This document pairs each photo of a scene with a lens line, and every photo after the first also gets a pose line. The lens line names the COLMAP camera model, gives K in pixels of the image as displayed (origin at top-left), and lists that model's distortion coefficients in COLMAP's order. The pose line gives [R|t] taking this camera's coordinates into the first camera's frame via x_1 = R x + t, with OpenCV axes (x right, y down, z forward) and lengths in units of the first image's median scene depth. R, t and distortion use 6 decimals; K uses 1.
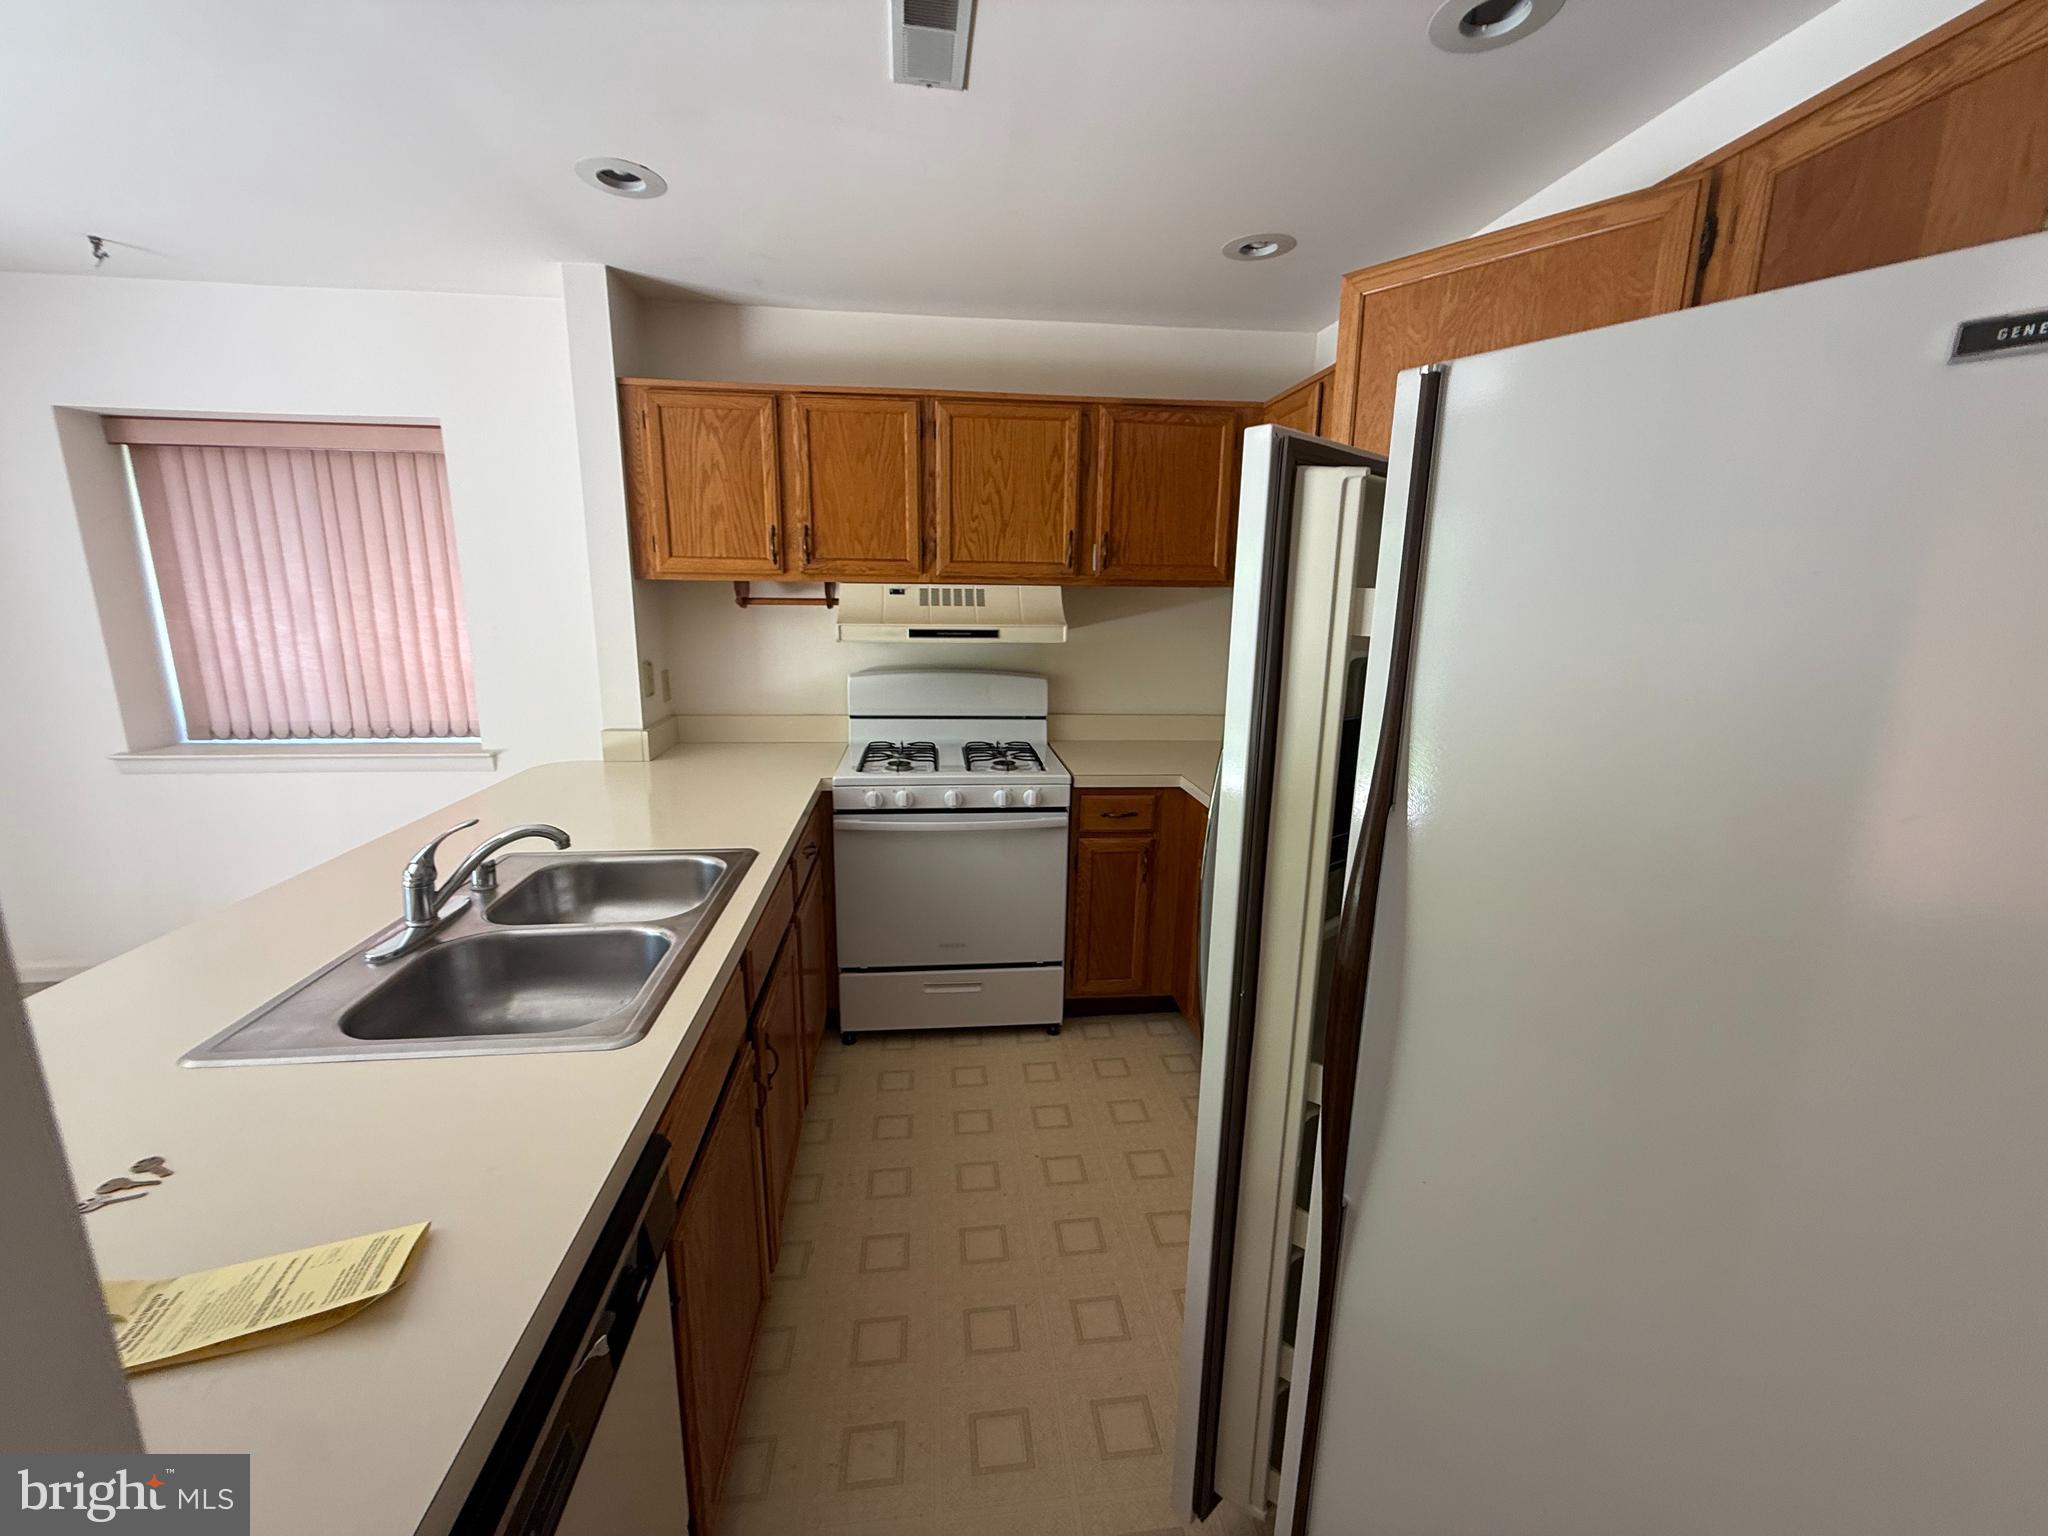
lens RADIAL K [[815.3, 0, 1024.0], [0, 815.3, 768.0], [0, 0, 1]] dist [-0.004523, -0.000189]
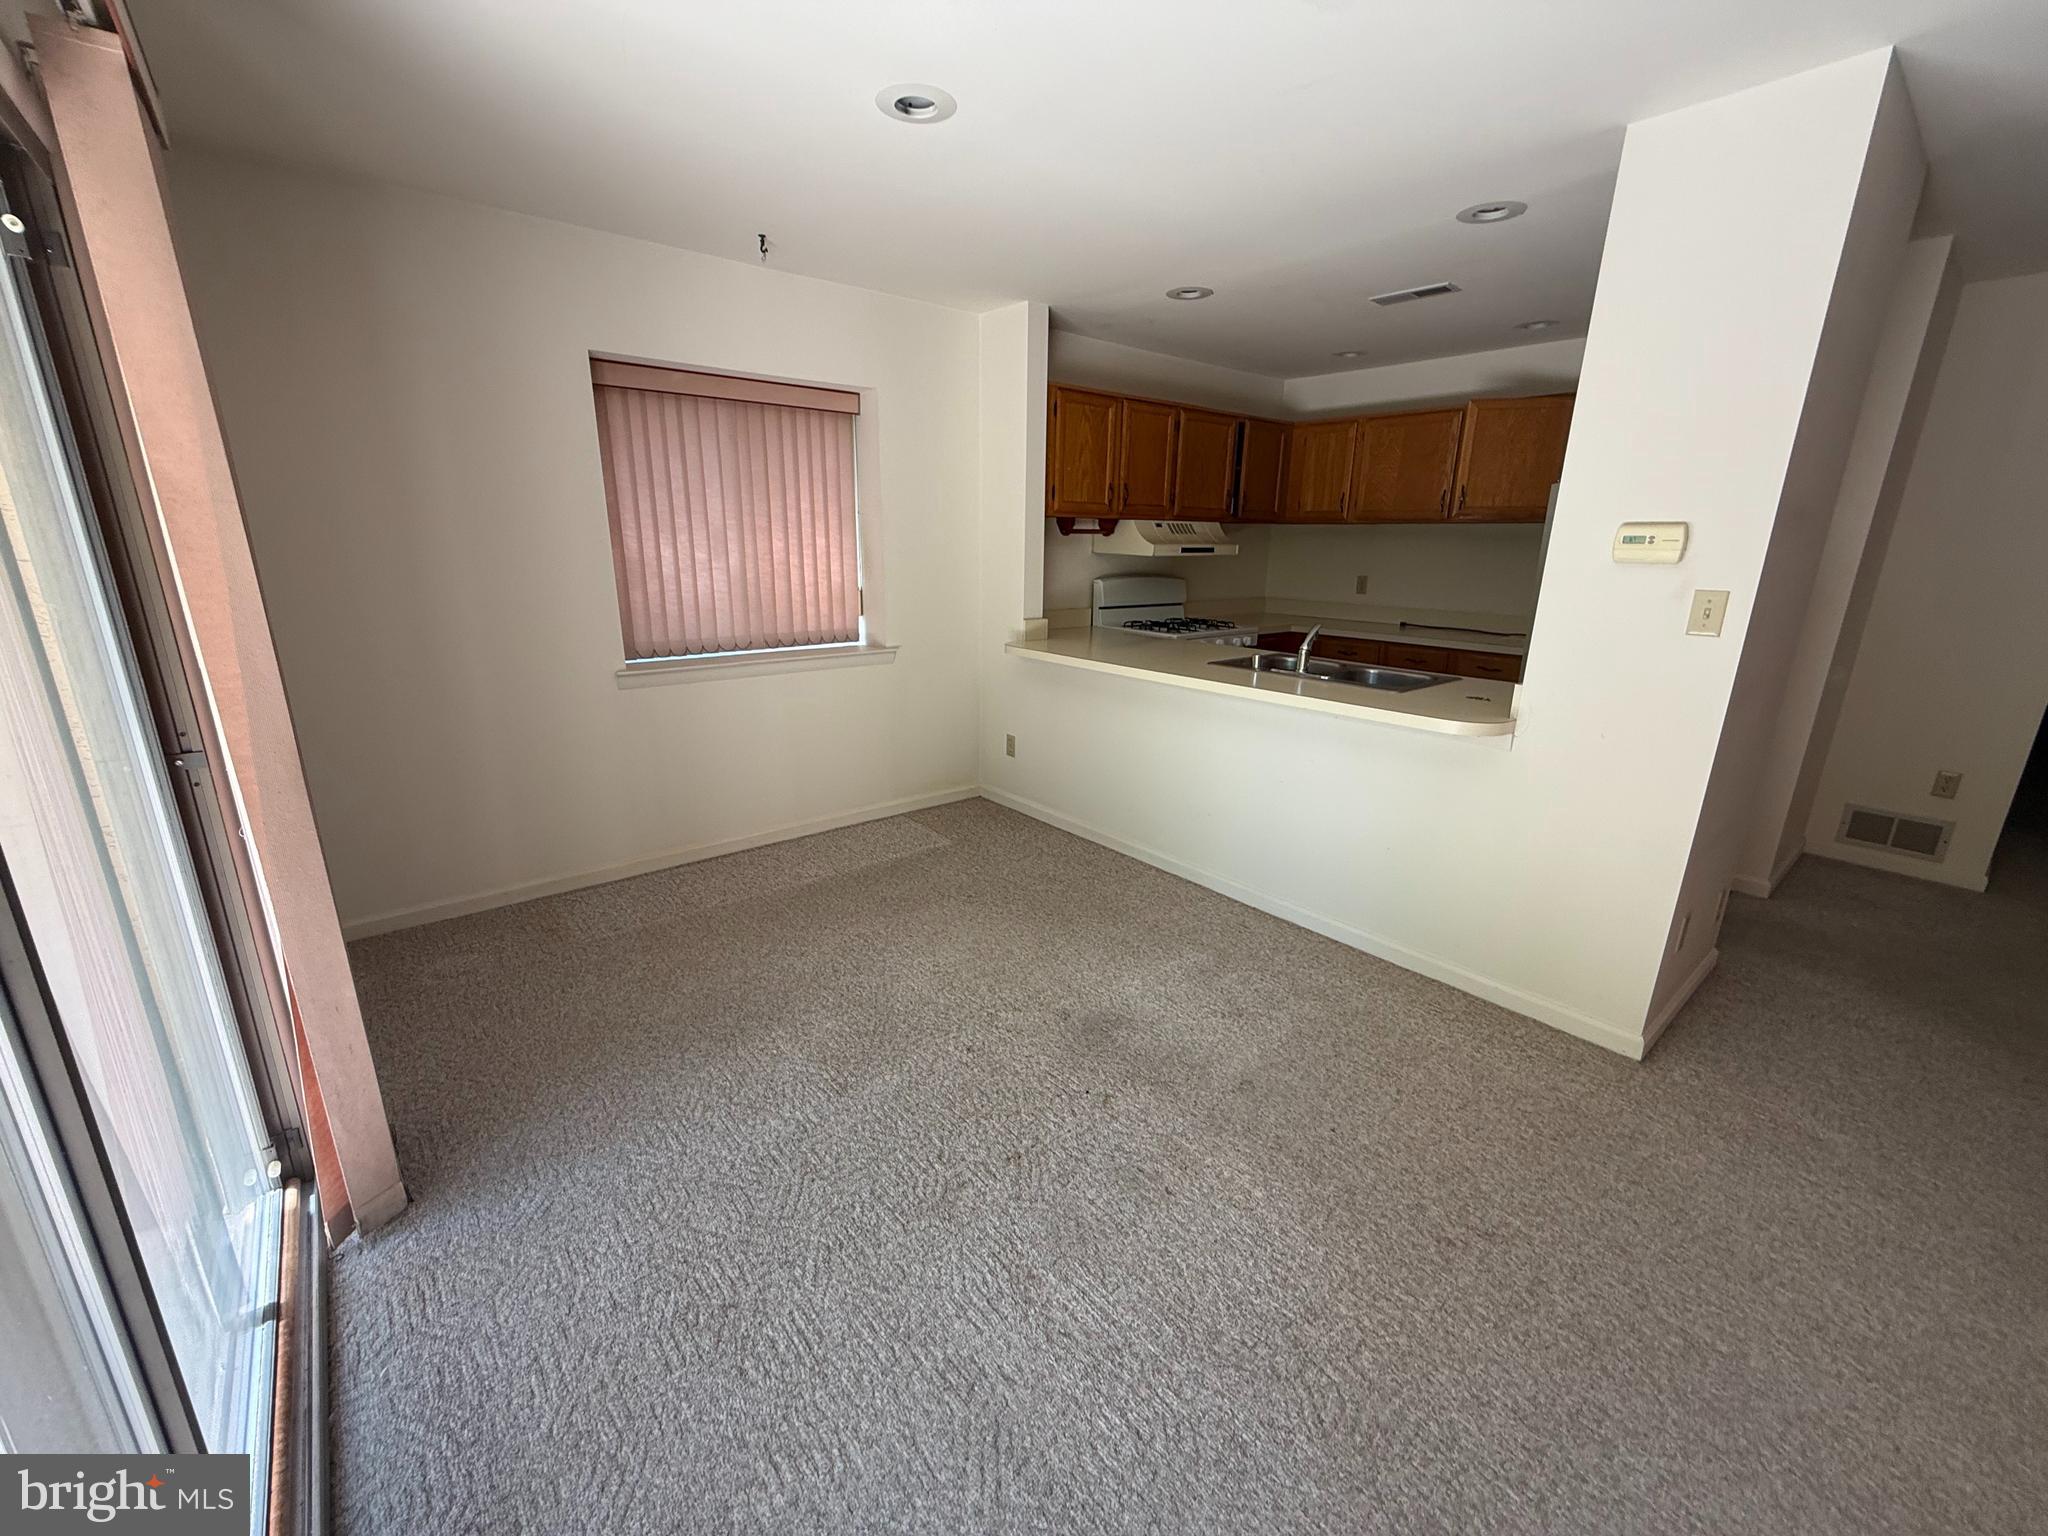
lens RADIAL K [[818.1, 0, 1024.0], [0, 818.1, 768.0], [0, 0, 1]] dist [0.001017, -0.000009]
pose [[0.833436, -0.155511, 0.530284, -1.214707], [0.113976, 0.987329, 0.110411, 0.049907], [-0.540735, -0.031581, 0.840600, -0.235812]]
